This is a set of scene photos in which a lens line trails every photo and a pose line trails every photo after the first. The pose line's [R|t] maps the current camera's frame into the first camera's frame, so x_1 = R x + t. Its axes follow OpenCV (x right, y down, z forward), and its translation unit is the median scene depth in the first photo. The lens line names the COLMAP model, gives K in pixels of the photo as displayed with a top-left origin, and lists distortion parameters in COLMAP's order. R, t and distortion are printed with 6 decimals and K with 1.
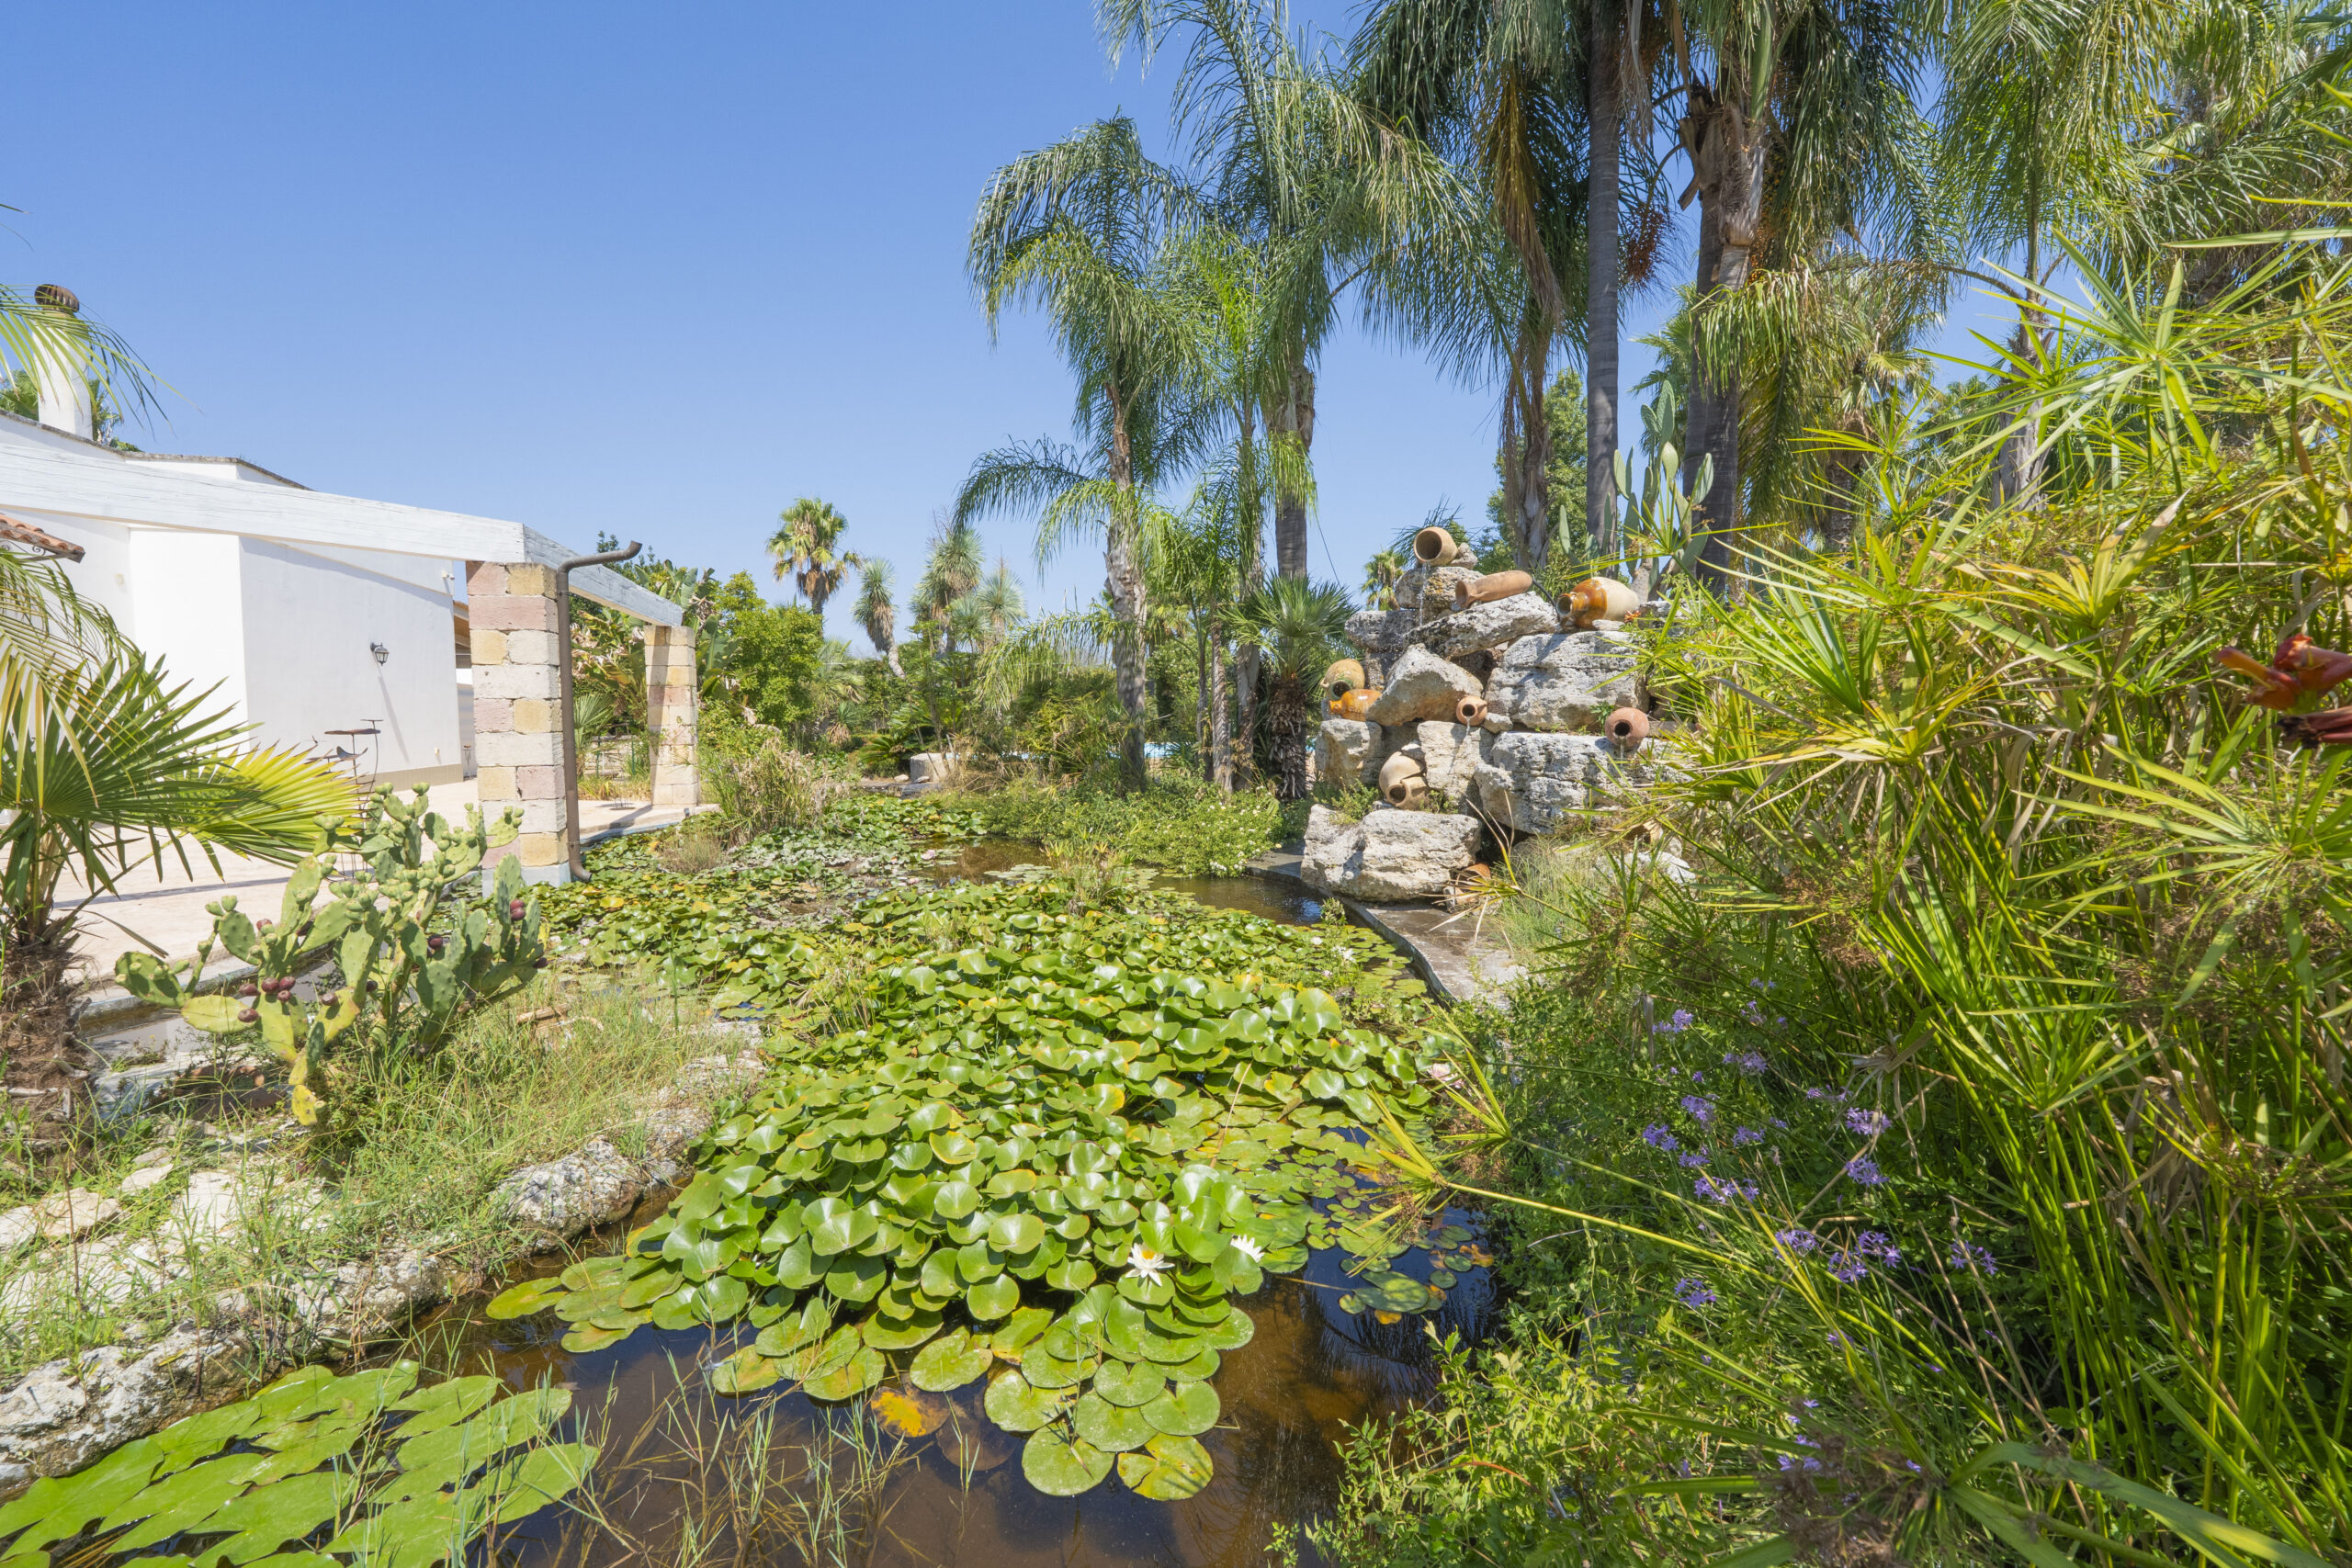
lens RADIAL K [[916.3, 0, 1164.1], [0, 916.3, 777.8], [0, 0, 1]] dist [-0.015952, 0.000196]
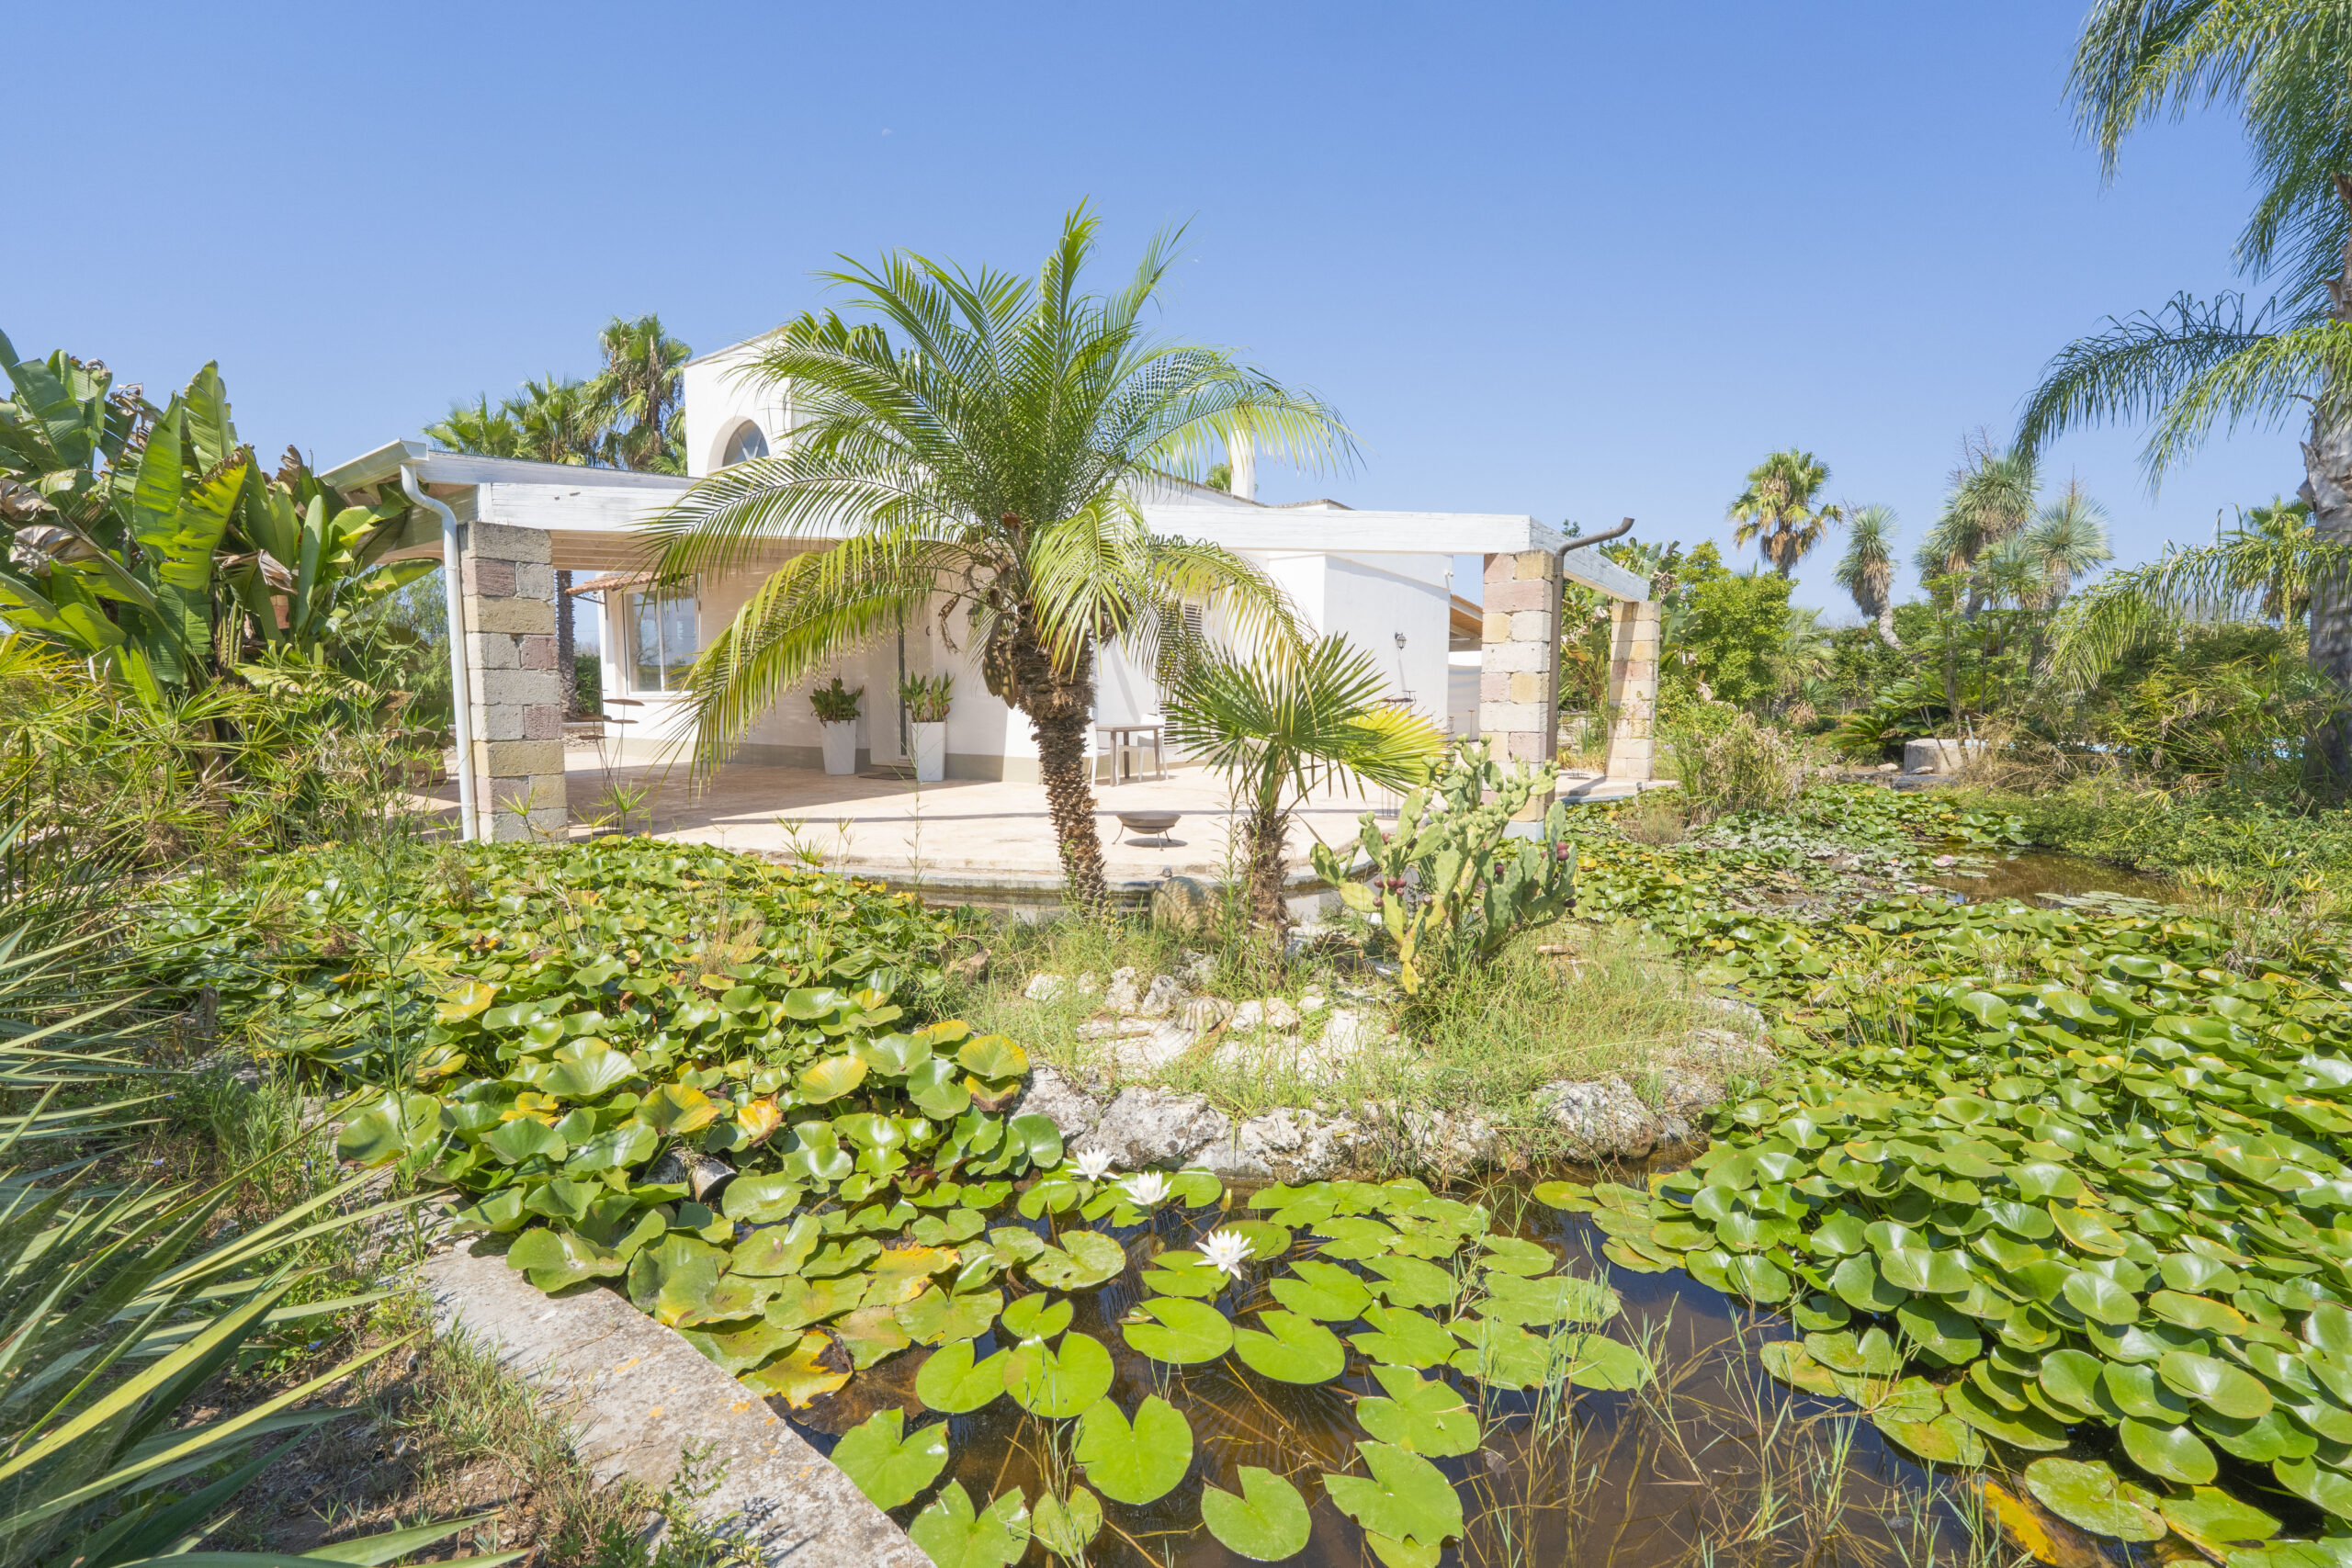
lens RADIAL K [[916.3, 0, 1164.1], [0, 916.3, 777.8], [0, 0, 1]] dist [-0.015952, 0.000196]
pose [[0.627830, 0.068757, -0.775308, -0.126973], [-0.058367, 0.997445, 0.041192, 0.030674], [0.776159, 0.019391, 0.630239, -0.072810]]
